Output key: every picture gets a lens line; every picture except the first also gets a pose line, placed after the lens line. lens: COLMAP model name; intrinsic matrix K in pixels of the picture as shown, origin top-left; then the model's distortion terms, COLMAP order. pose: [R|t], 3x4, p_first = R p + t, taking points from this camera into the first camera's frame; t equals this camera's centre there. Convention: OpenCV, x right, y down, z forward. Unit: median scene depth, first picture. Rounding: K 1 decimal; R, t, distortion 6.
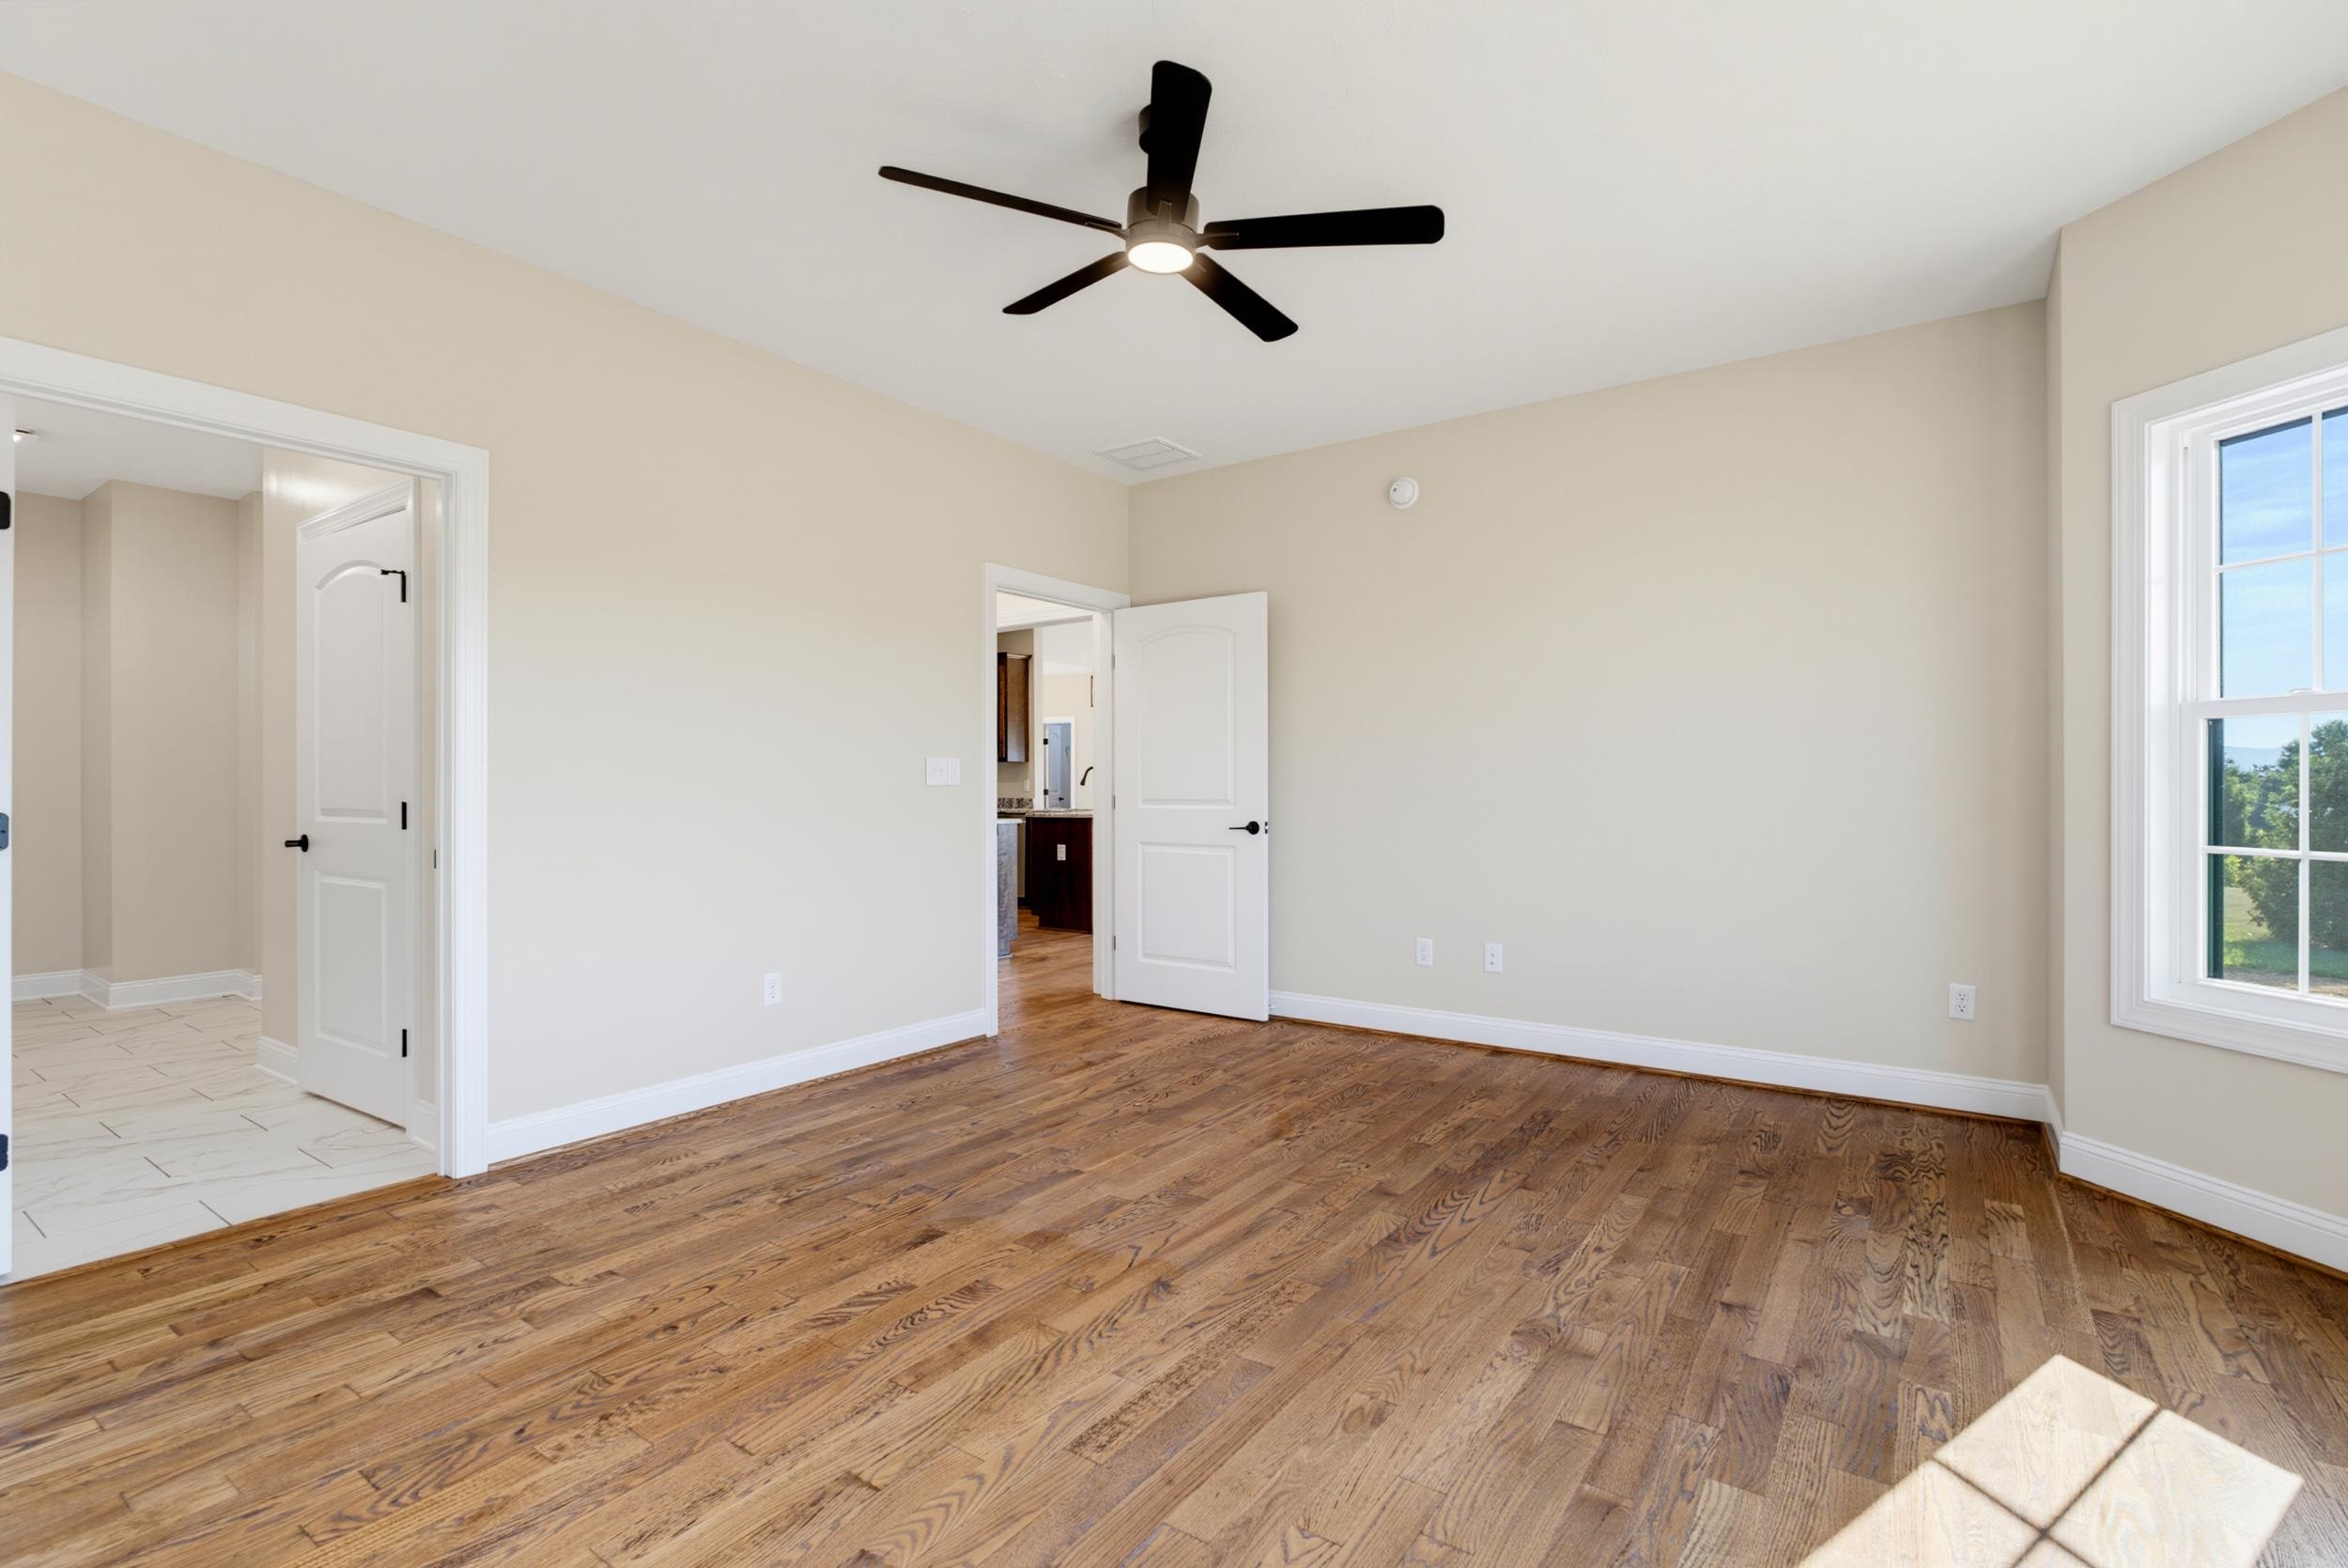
lens RADIAL K [[1074.7, 0, 1180.3], [0, 1074.7, 781.2], [0, 0, 1]] dist [-0.012485, 0.001804]
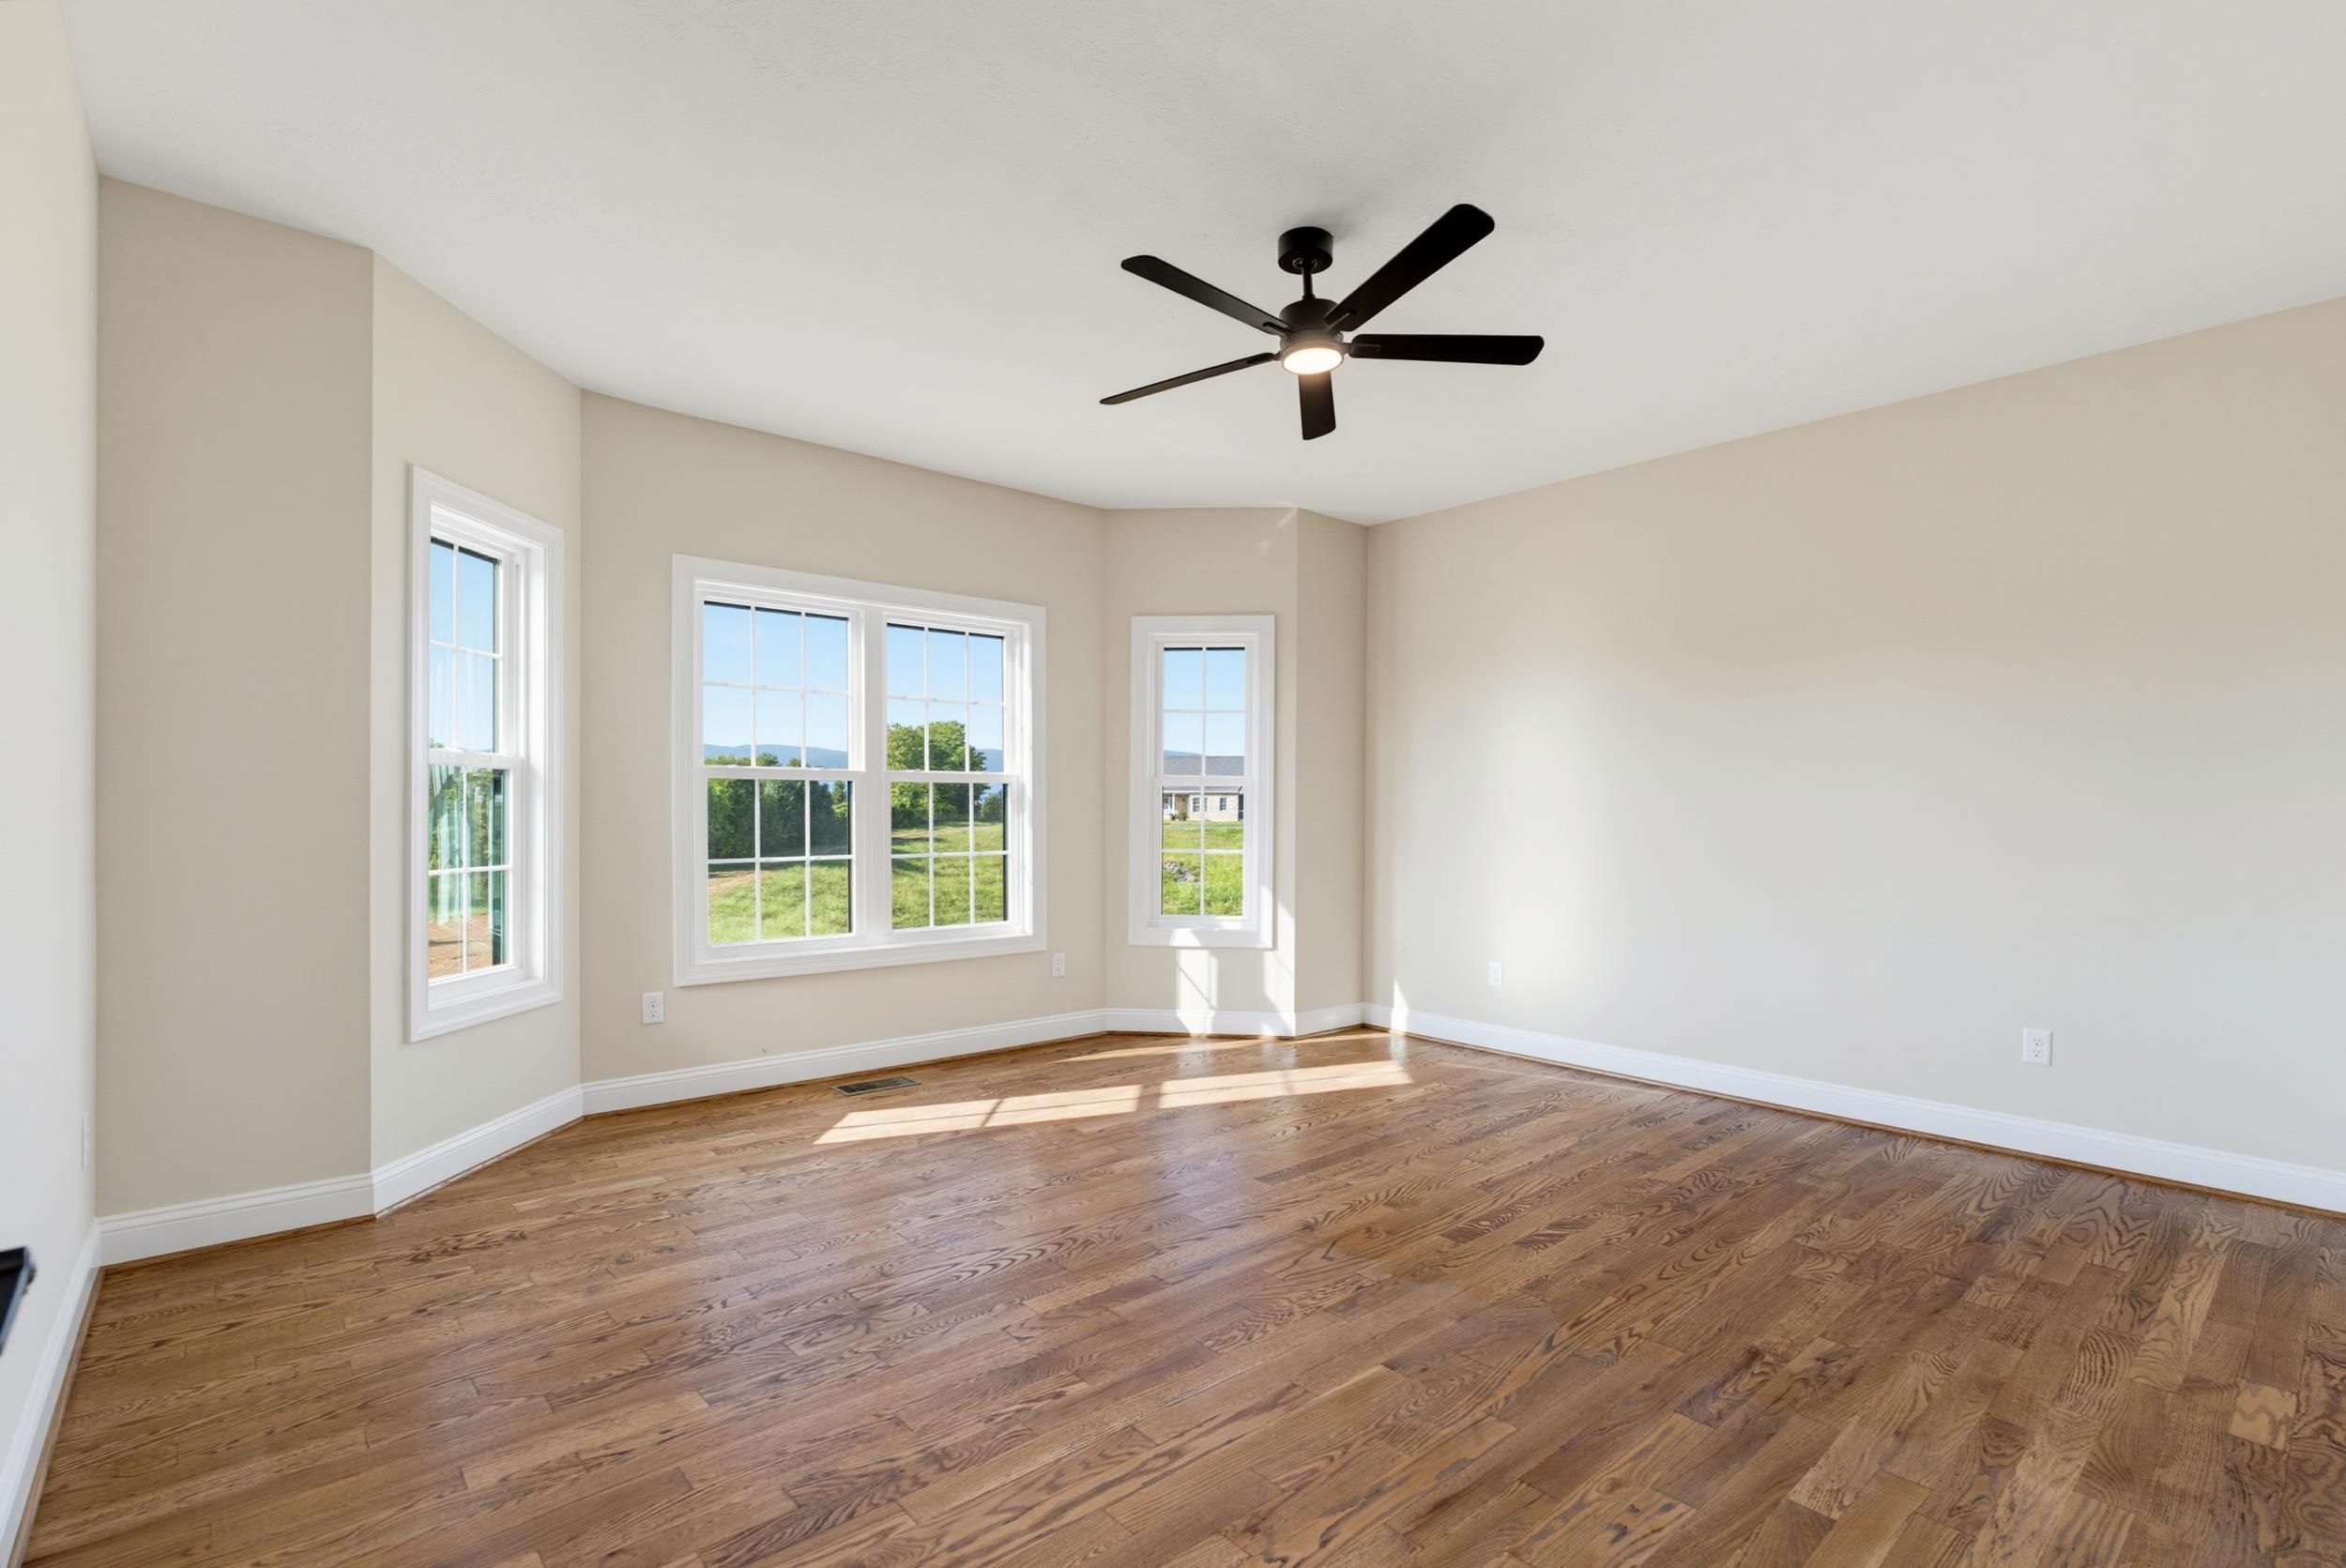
lens RADIAL K [[1073.9, 0, 1192.7], [0, 1073.9, 826.0], [0, 0, 1]] dist [-0.012485, 0.001804]
pose [[-0.974543, -0.007684, 0.224068, -0.155388], [-0.006206, 0.999954, 0.007300, -0.004445], [-0.224114, 0.005723, -0.974546, 2.185173]]
